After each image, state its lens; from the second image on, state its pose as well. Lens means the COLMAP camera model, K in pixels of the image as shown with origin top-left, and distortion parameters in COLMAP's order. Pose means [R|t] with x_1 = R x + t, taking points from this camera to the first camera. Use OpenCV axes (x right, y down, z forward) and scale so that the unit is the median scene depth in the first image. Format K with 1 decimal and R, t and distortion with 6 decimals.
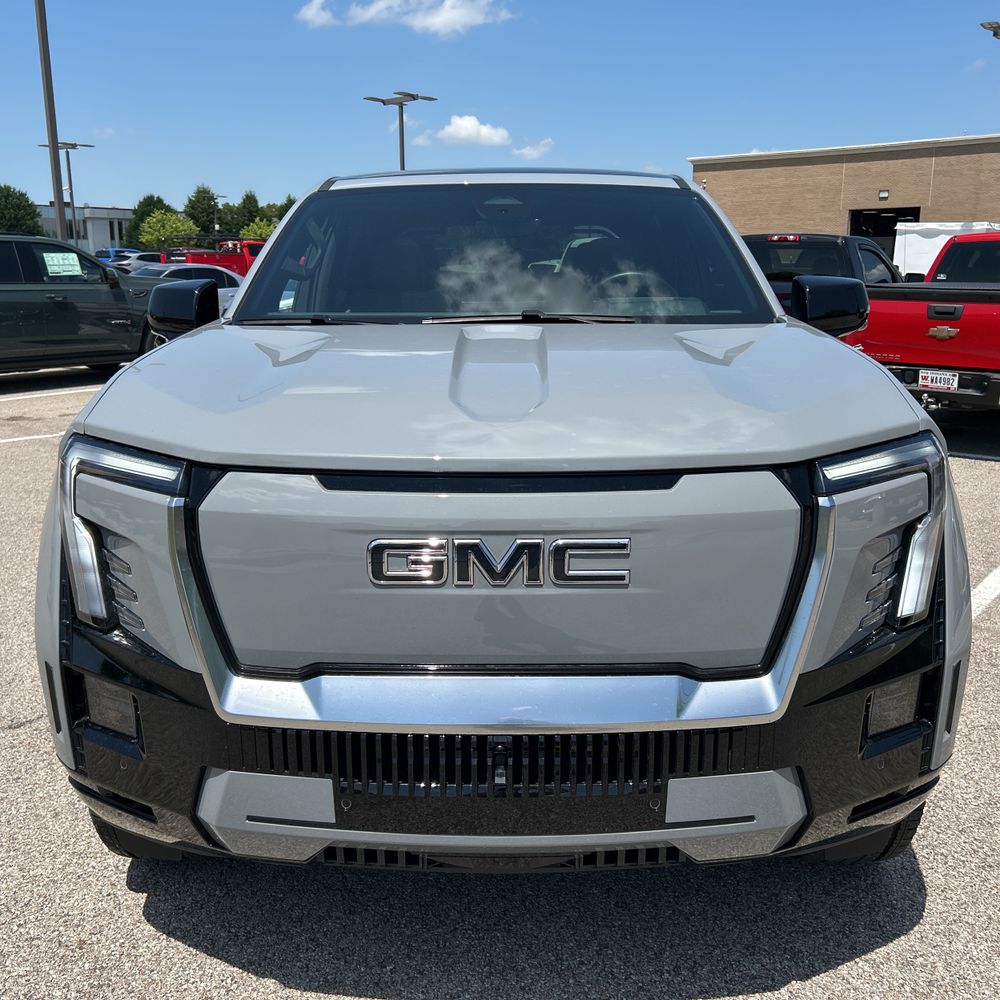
lens RADIAL K [[1017.8, 0, 507.7], [0, 1017.8, 497.6], [0, 0, 1]] dist [0.012517, 0.000000]
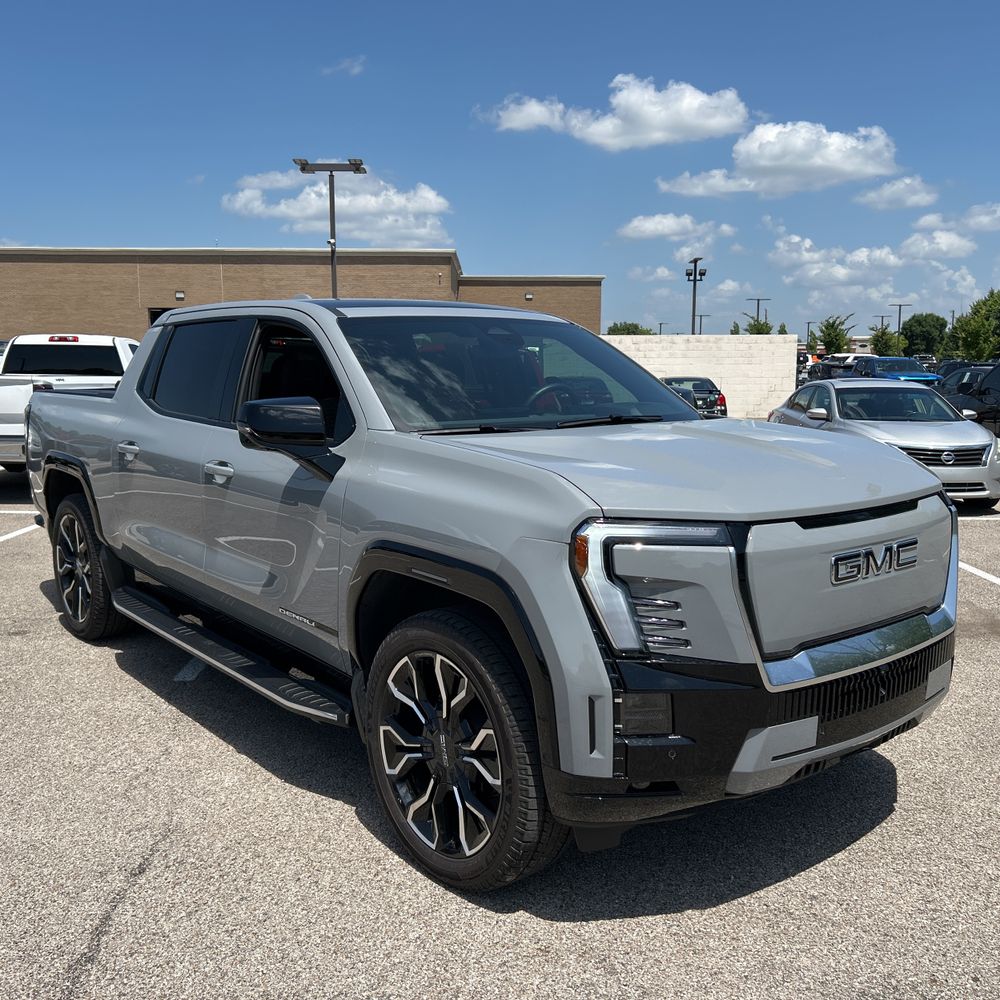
lens RADIAL K [[1017.8, 0, 497.8], [0, 1017.8, 498.8], [0, 0, 1]] dist [0.012517, 0.000000]
pose [[0.764002, -0.085388, 0.639539, -1.167463], [0.140754, 0.989388, -0.036048, -0.048603], [-0.629674, 0.117558, 0.767913, 0.058465]]
